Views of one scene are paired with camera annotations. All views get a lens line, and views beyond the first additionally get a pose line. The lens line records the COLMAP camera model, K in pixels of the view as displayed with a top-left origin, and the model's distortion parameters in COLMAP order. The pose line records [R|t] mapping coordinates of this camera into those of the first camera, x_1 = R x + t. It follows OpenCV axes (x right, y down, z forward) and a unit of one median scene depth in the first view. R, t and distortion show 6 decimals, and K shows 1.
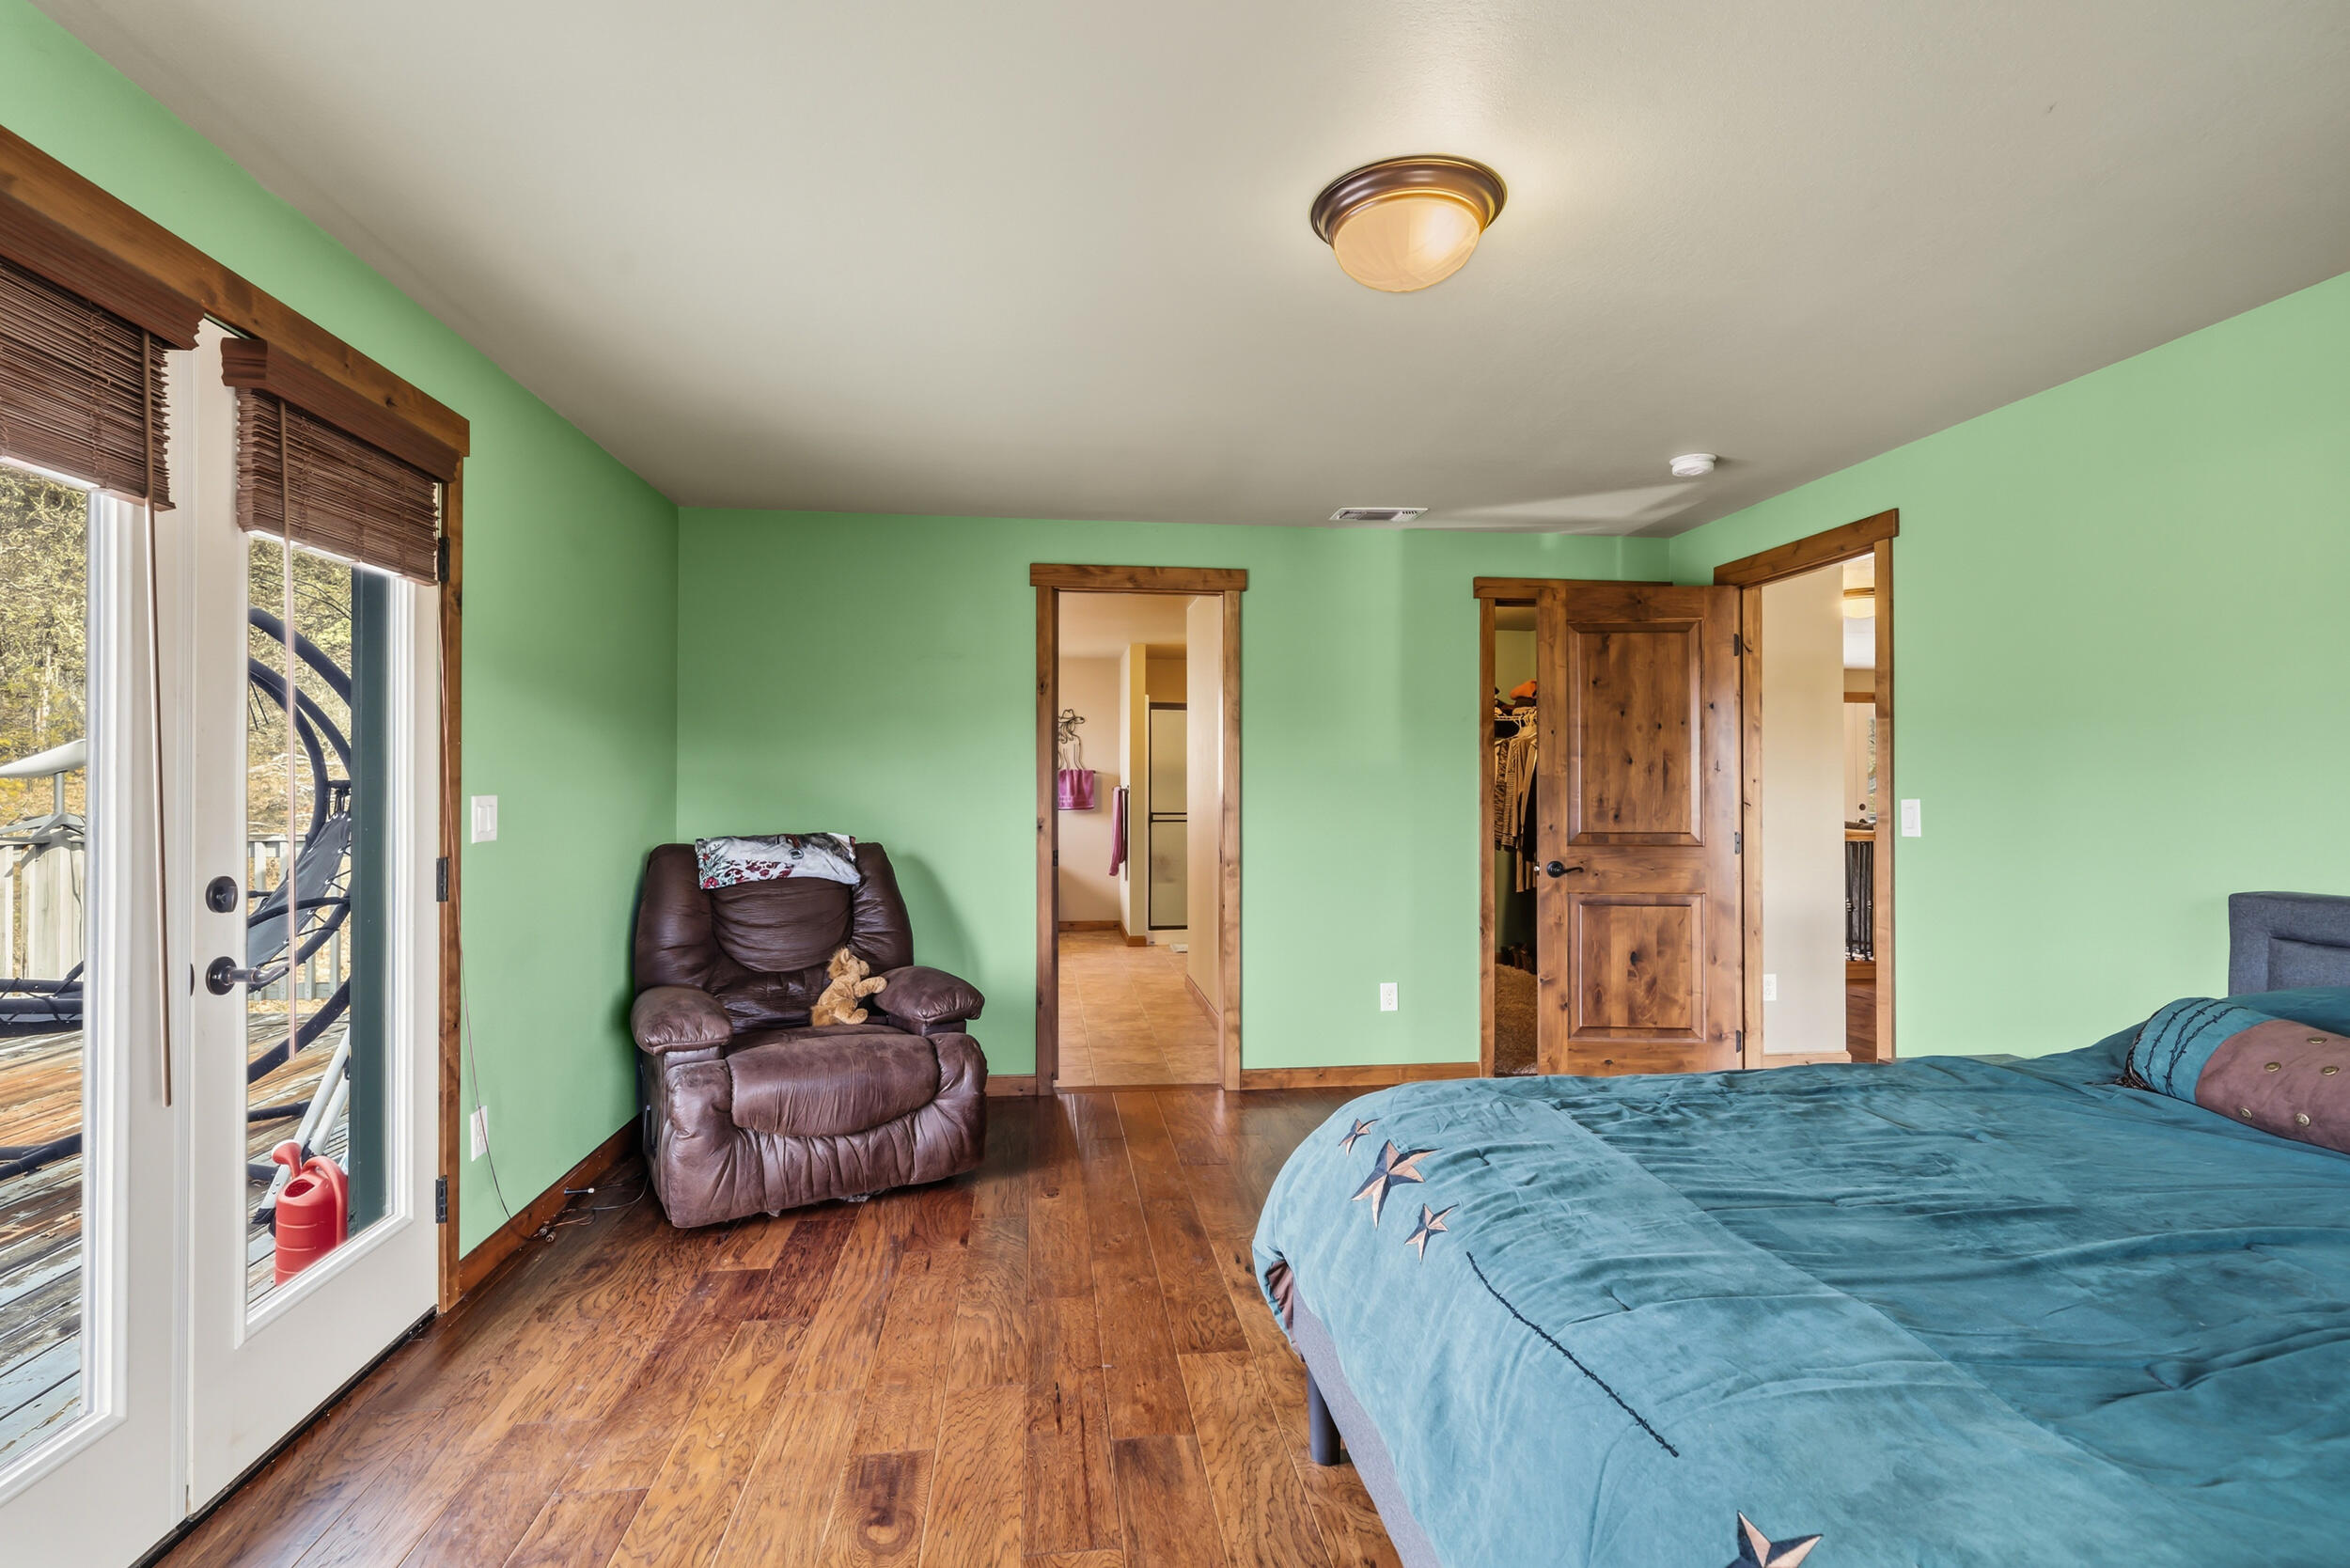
lens RADIAL K [[1264.8, 0, 1176.6], [0, 1264.8, 772.8], [0, 0, 1]] dist [0.001293, 0.000276]
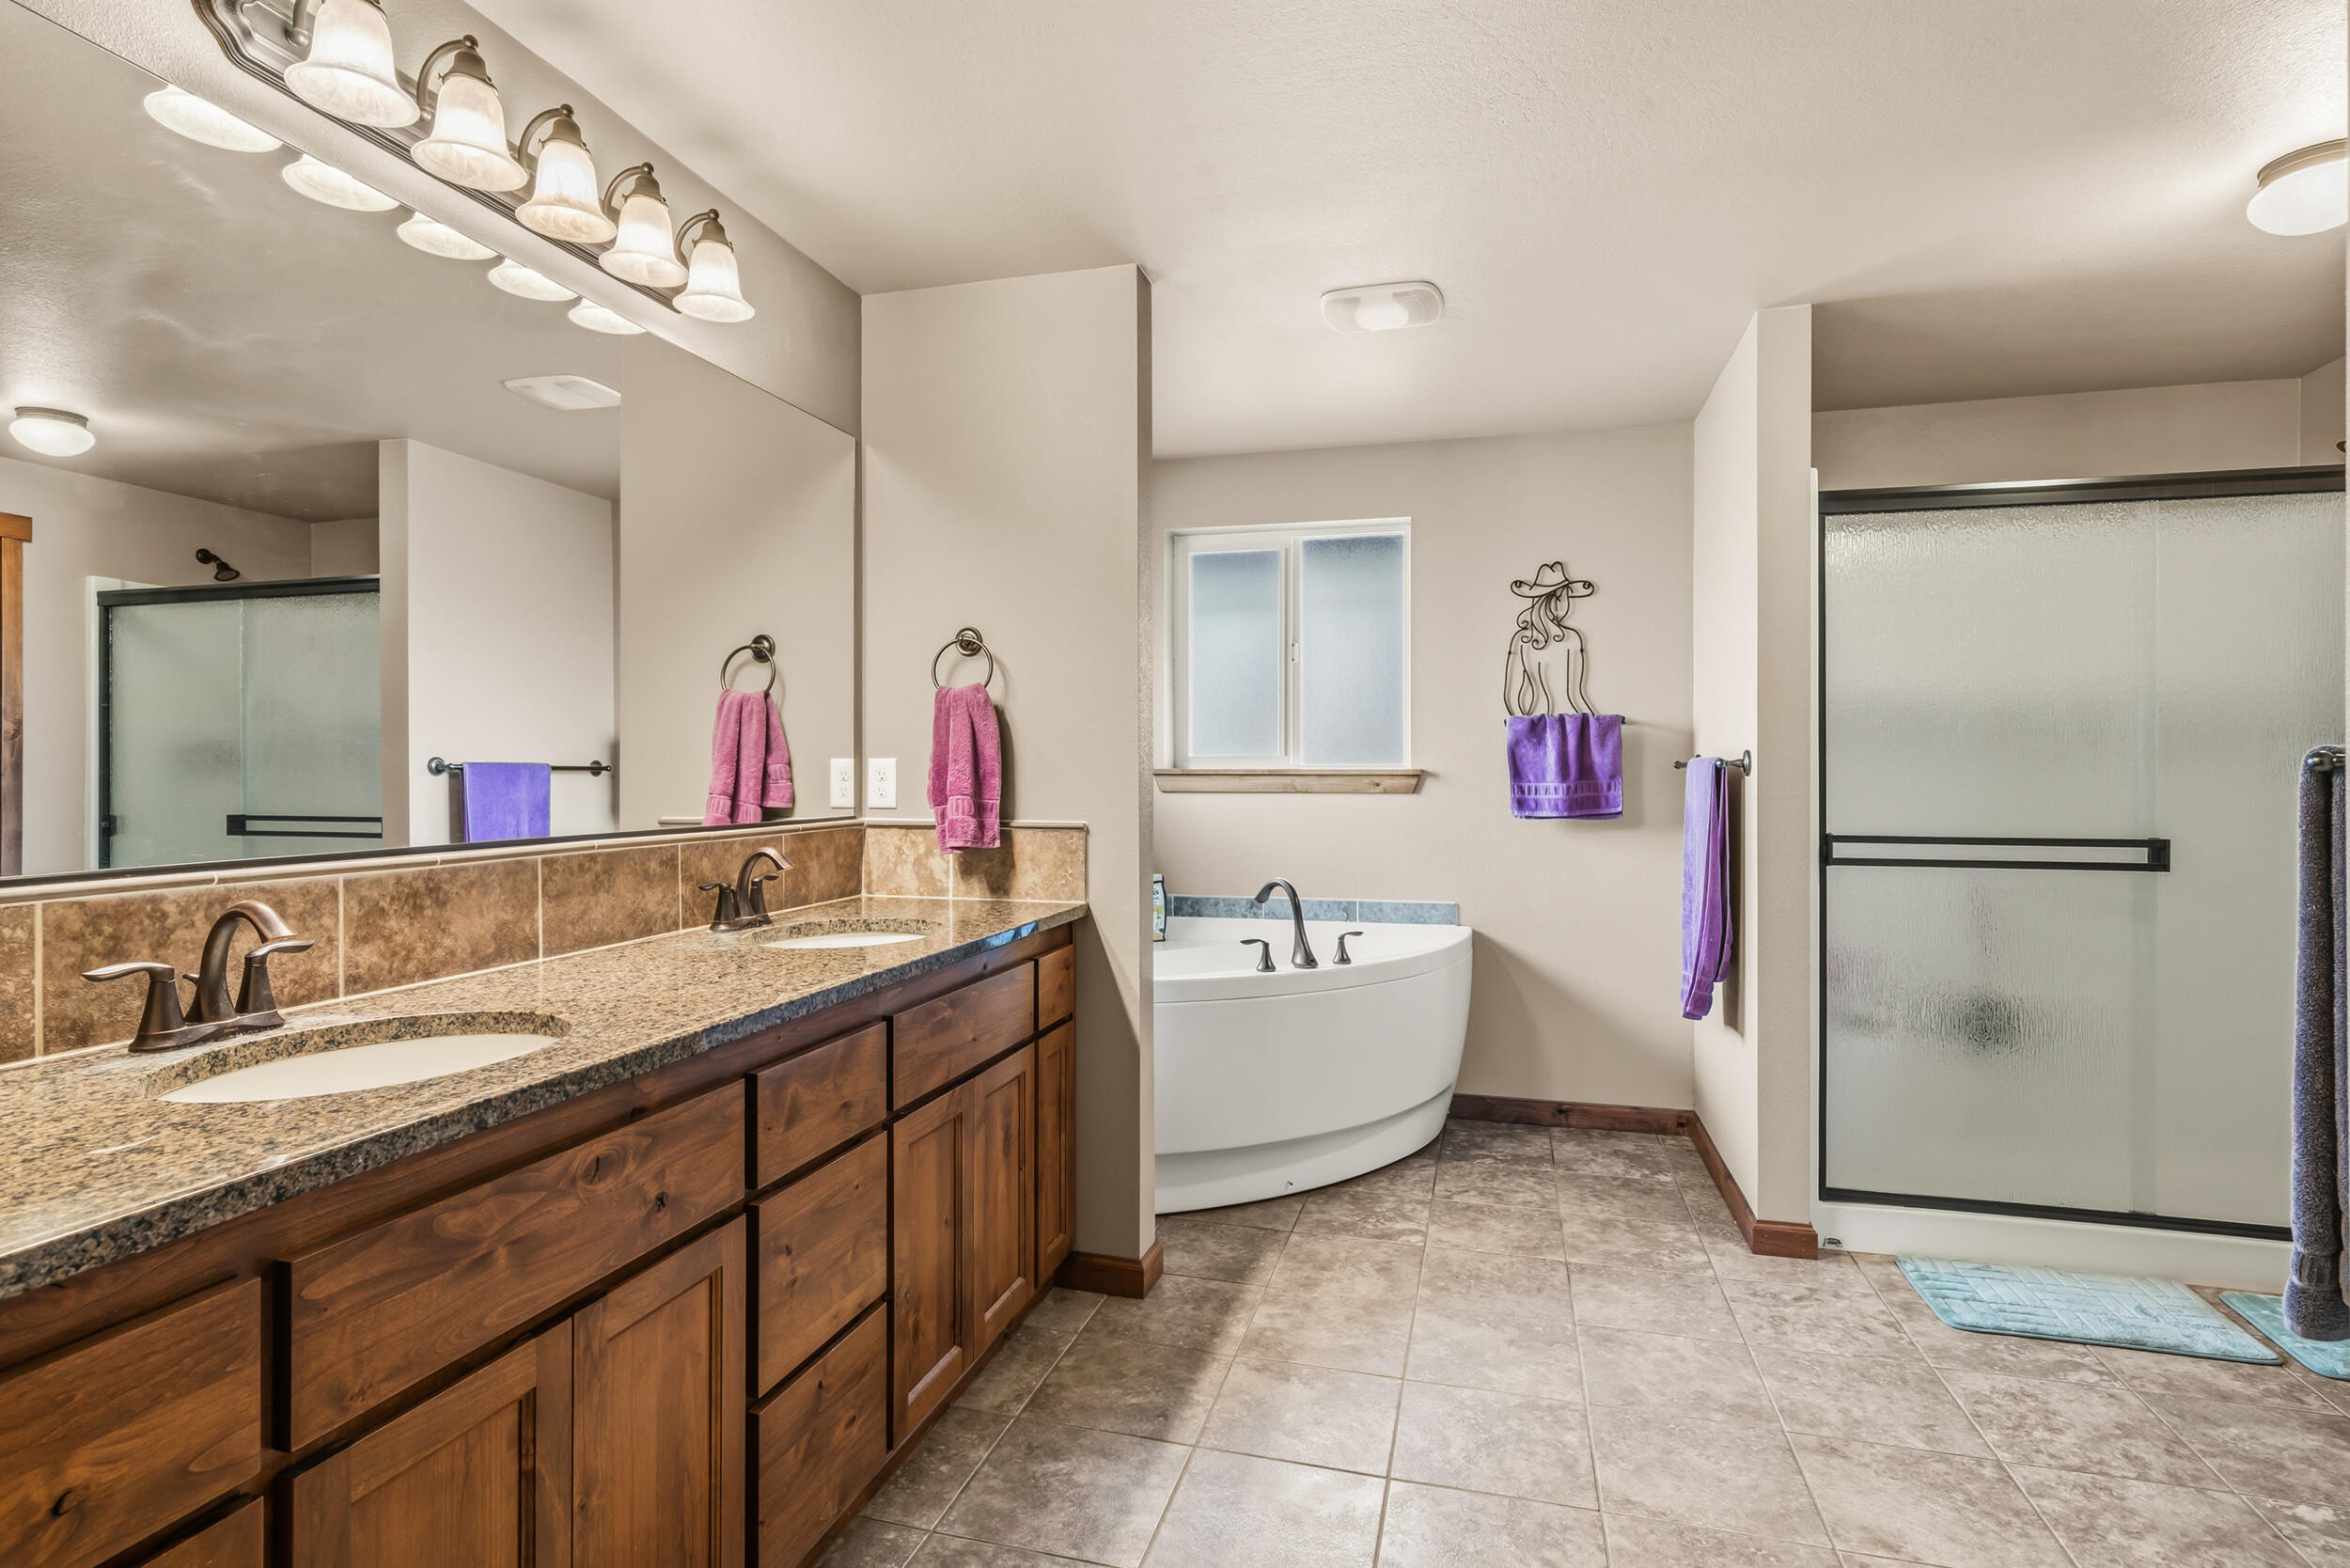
lens RADIAL K [[1153.3, 0, 1169.5], [0, 1153.3, 774.3], [0, 0, 1]] dist [0.020080, 0.000121]
pose [[0.922934, -0.000526, -0.384959, -0.060202], [0.005789, 0.999905, 0.012513, 0.011319], [0.384916, -0.013777, 0.922849, 0.657927]]
